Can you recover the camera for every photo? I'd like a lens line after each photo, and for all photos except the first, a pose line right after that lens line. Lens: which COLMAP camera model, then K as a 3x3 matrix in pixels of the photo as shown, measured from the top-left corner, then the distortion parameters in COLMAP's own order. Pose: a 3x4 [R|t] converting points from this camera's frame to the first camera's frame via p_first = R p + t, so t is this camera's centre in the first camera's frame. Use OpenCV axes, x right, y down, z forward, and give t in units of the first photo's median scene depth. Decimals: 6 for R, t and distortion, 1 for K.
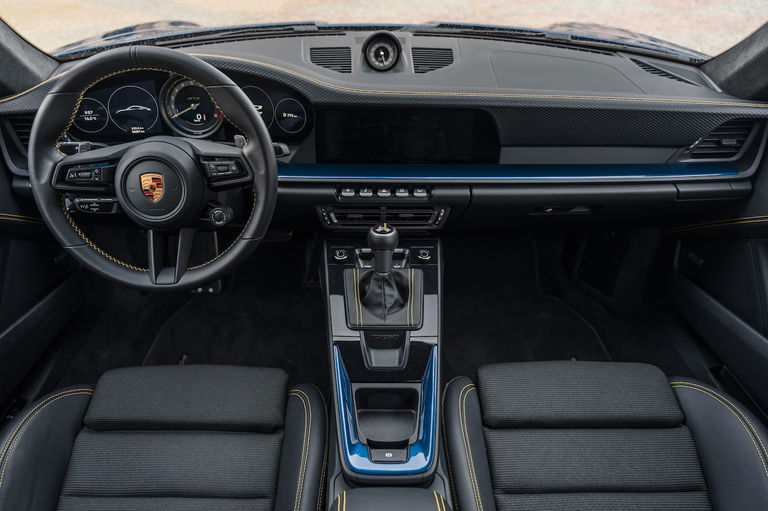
lens RADIAL K [[535.1, 0, 366.9], [0, 535.1, 250.7], [0, 0, 1]] dist [-0.002547, -0.003368]
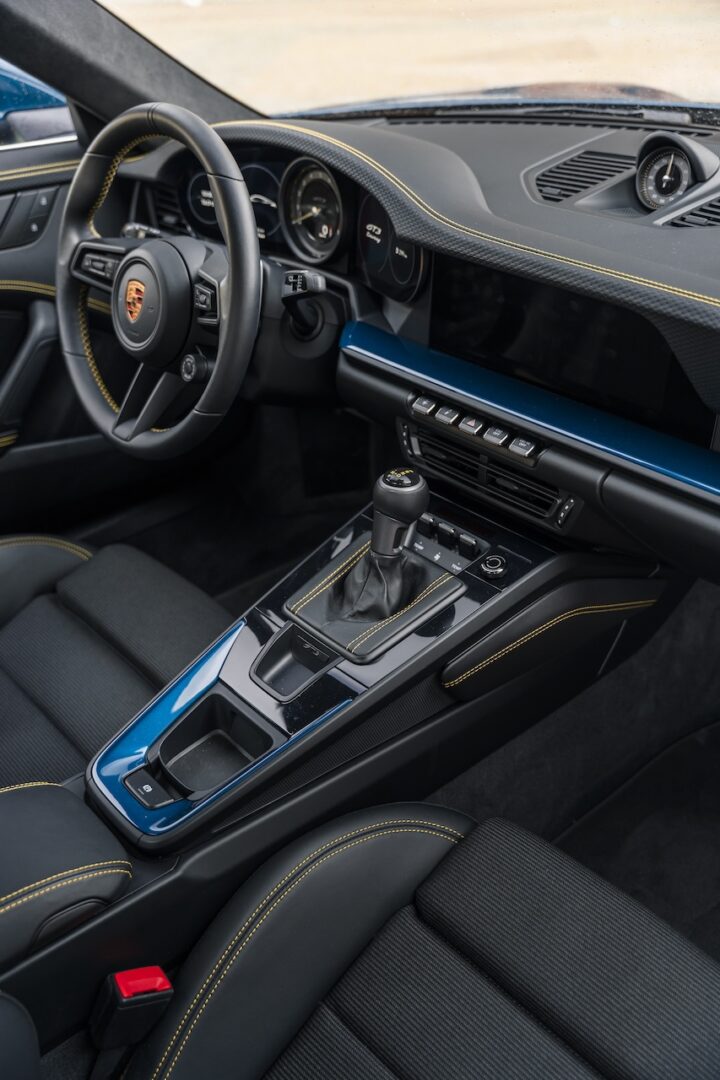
lens RADIAL K [[1045.7, 0, 360.0], [0, 1045.7, 540.0], [0, 0, 1]] dist [0.009379, 0.005029]
pose [[0.655047, 0.373244, -0.656964, 0.679439], [-0.366570, 0.917280, 0.155638, -0.124372], [0.660711, 0.138873, 0.737682, 0.167656]]
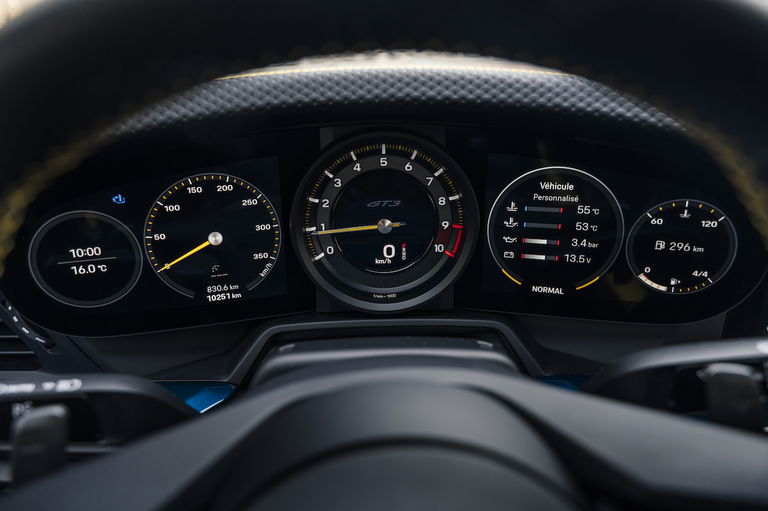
lens RADIAL K [[535.1, 0, 366.9], [0, 535.1, 250.7], [0, 0, 1]] dist [-0.002547, -0.003368]
pose [[0.999639, -0.020990, 0.016749, -0.342851], [0.023432, 0.986472, -0.162245, -0.195732], [-0.013117, 0.162579, 0.986608, 0.651315]]
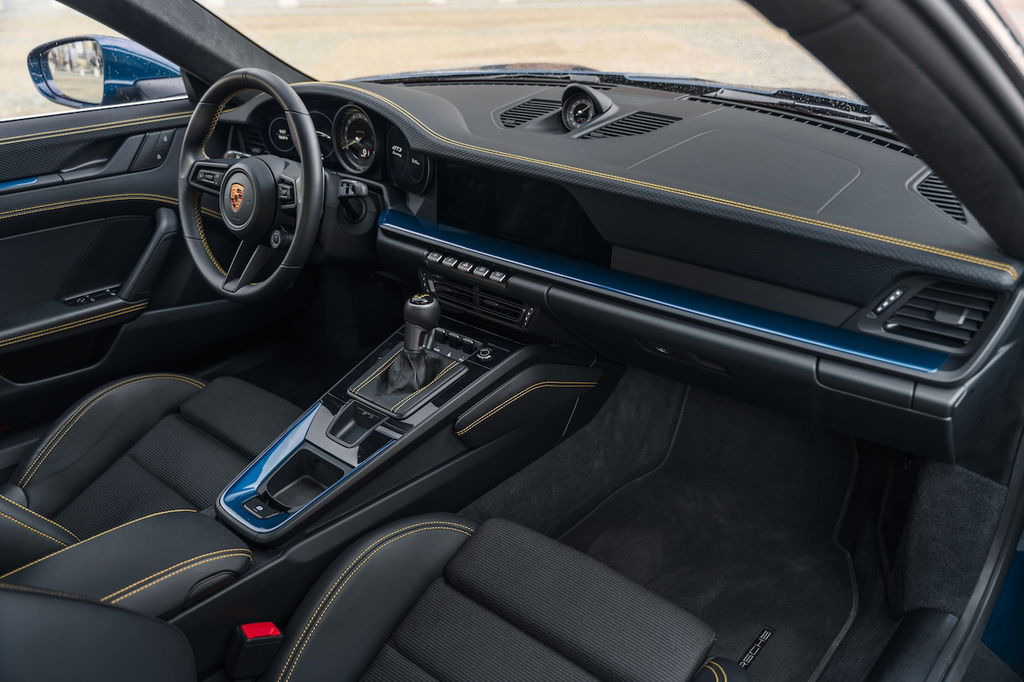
lens RADIAL K [[833.9, 0, 512.0], [0, 833.9, 341.0], [0, 0, 1]] dist [0.007401, 0.001990]
pose [[0.753590, 0.269451, -0.599582, 0.878646], [-0.325951, 0.945266, 0.015125, -0.042182], [0.570840, 0.184036, 0.800170, 0.028128]]
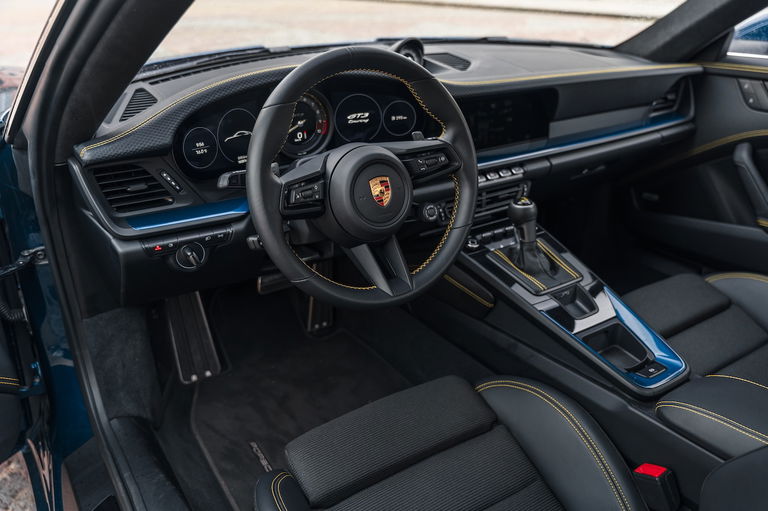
lens RADIAL K [[625.5, 0, 384.0], [0, 625.5, 255.5], [0, 0, 1]] dist [0.007401, 0.001990]
pose [[0.837979, -0.233962, 0.493005, -0.781623], [0.289620, 0.956370, -0.038419, 0.026683], [-0.462506, 0.174978, 0.869178, 0.049369]]
